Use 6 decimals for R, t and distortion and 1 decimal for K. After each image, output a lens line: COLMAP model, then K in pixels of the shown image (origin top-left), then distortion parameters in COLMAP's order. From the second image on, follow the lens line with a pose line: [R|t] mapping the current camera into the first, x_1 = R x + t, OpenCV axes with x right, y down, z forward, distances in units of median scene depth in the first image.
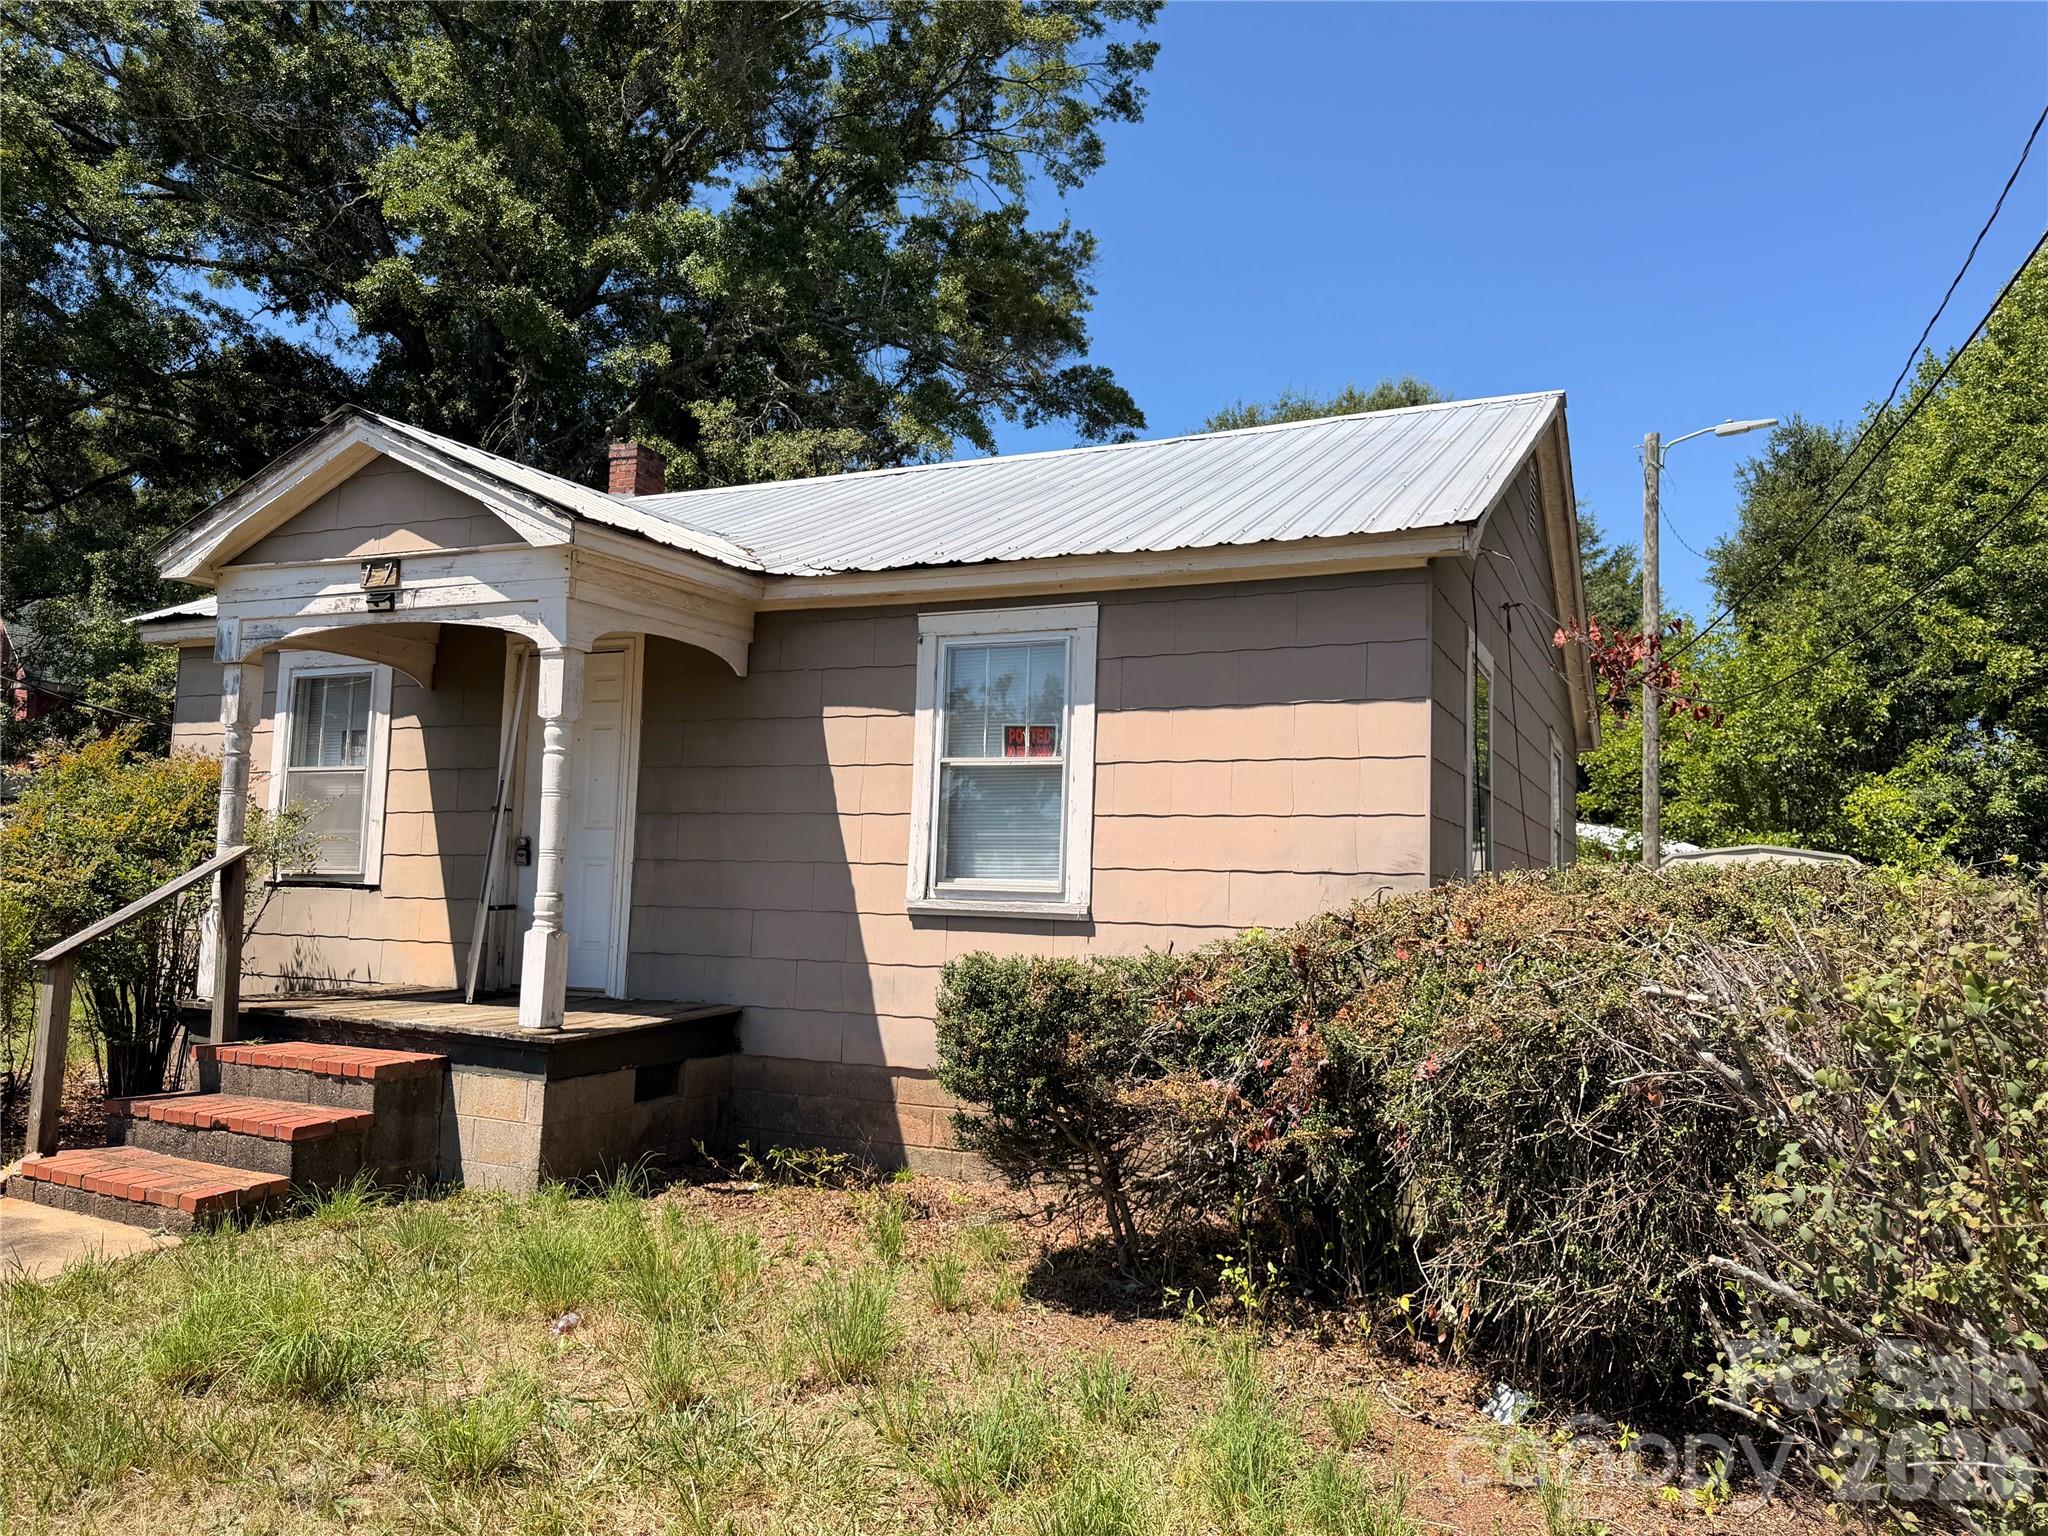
lens RADIAL K [[1448.8, 0, 1024.4], [0, 1448.8, 773.7], [0, 0, 1]] dist [0.120887, -0.163625]
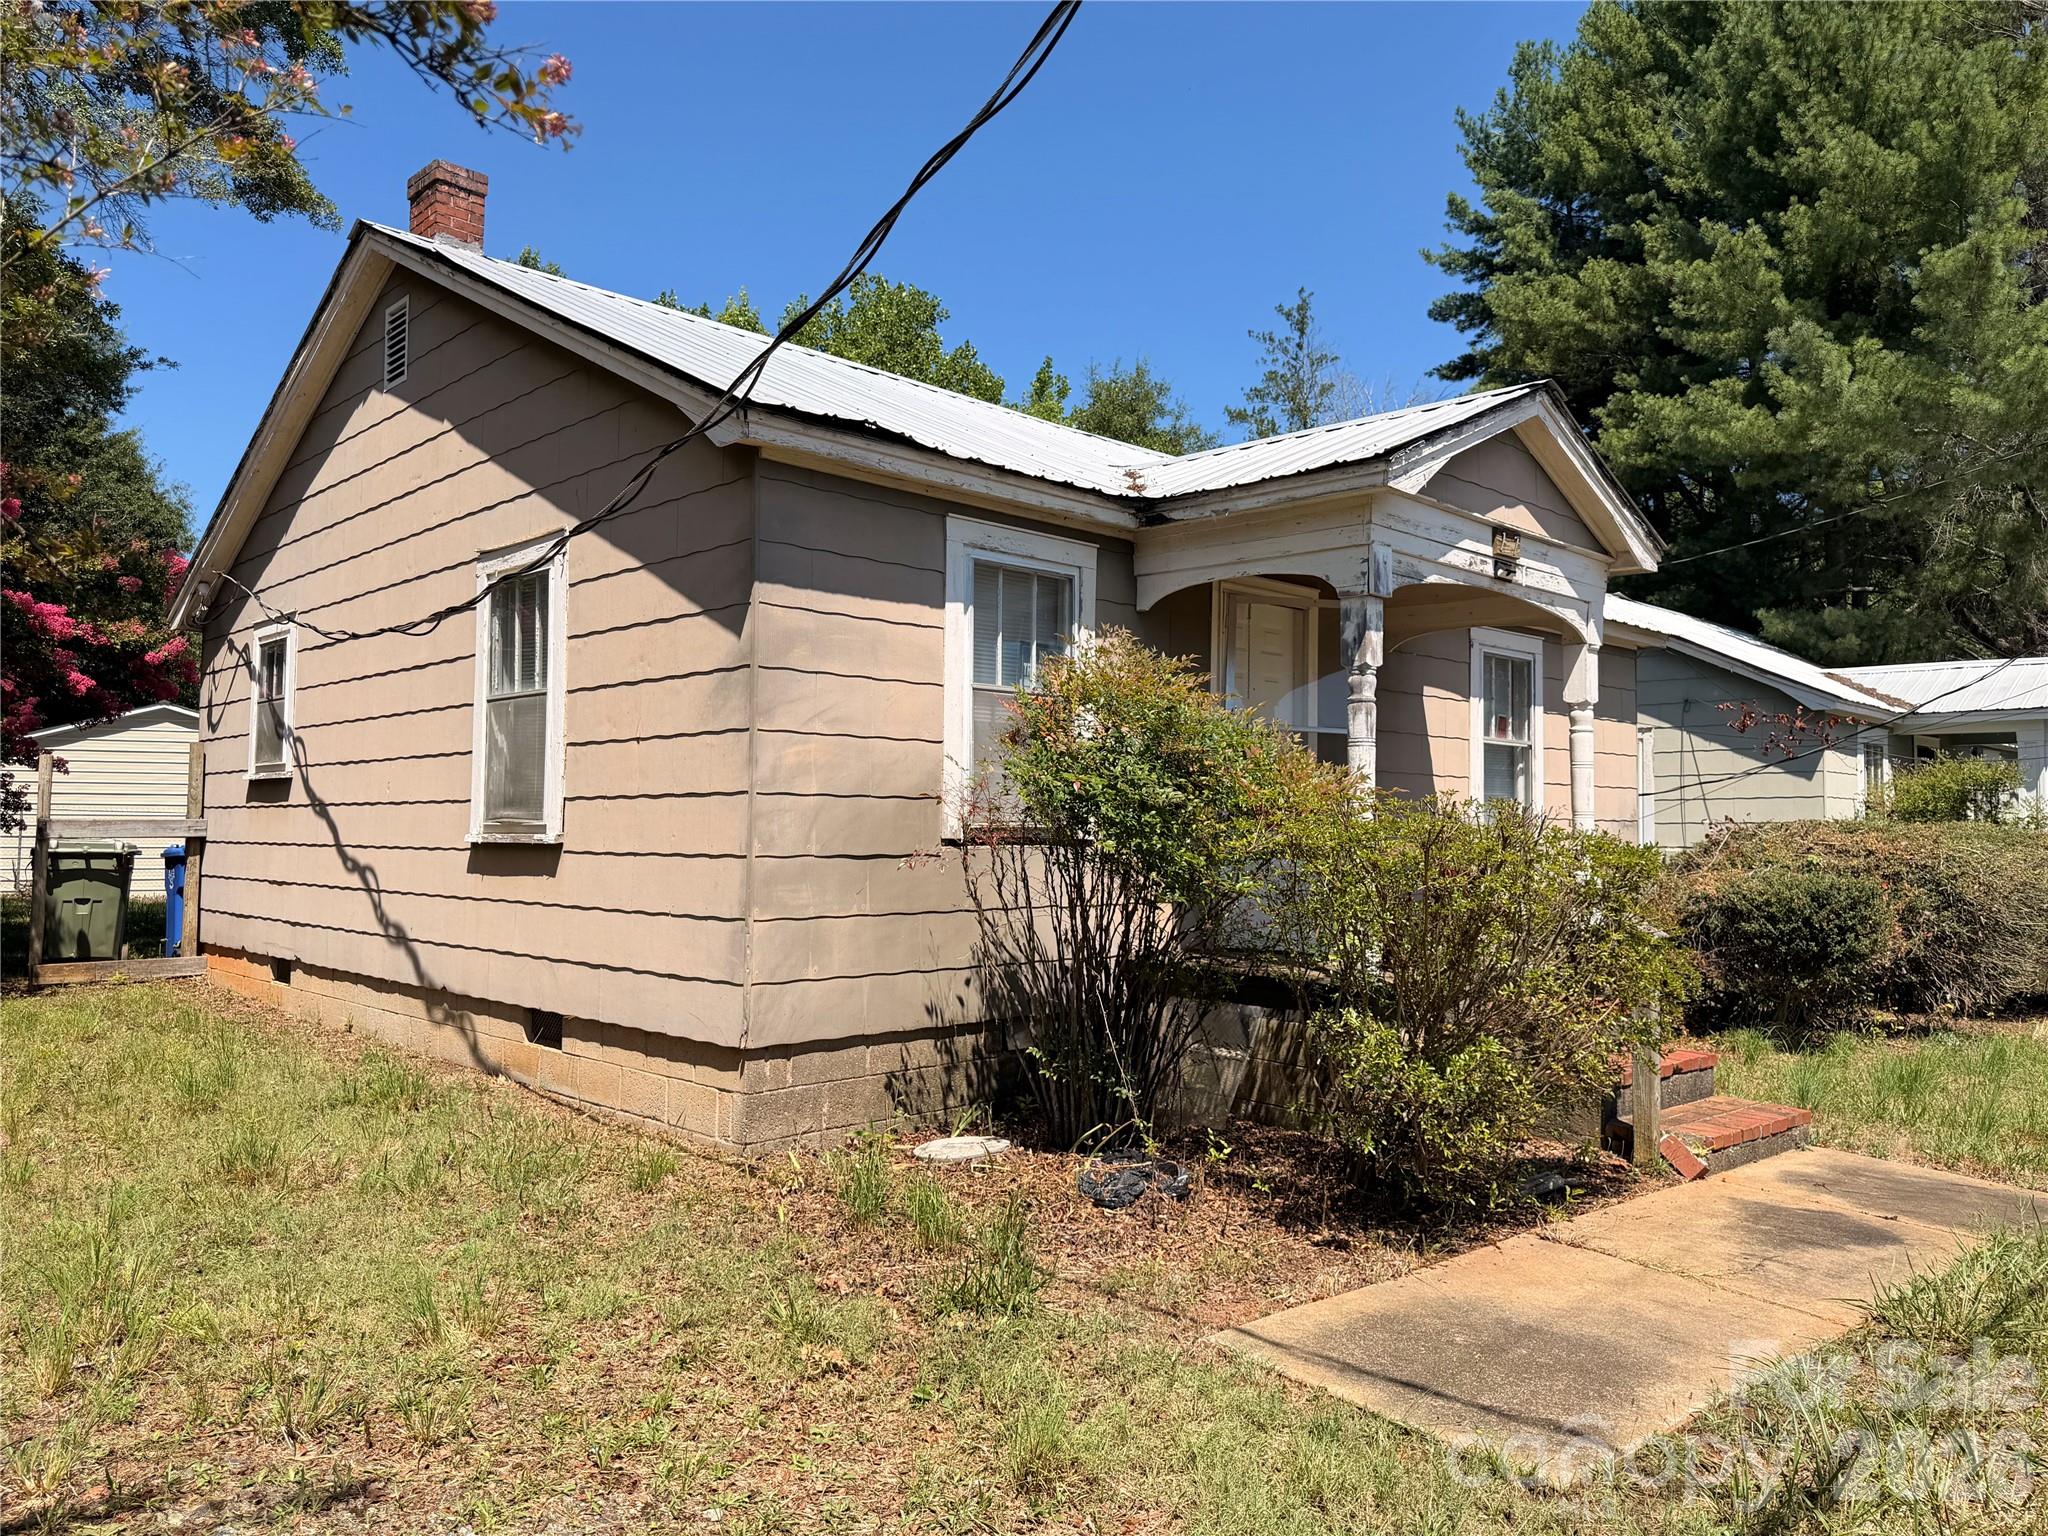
lens RADIAL K [[1448.8, 0, 1024.4], [0, 1448.8, 773.7], [0, 0, 1]] dist [0.120887, -0.163625]
pose [[0.335051, 0.004373, 0.942190, -1.507829], [-0.079990, 0.996511, 0.023819, 0.026898], [-0.938798, -0.083346, 0.334232, 0.957494]]
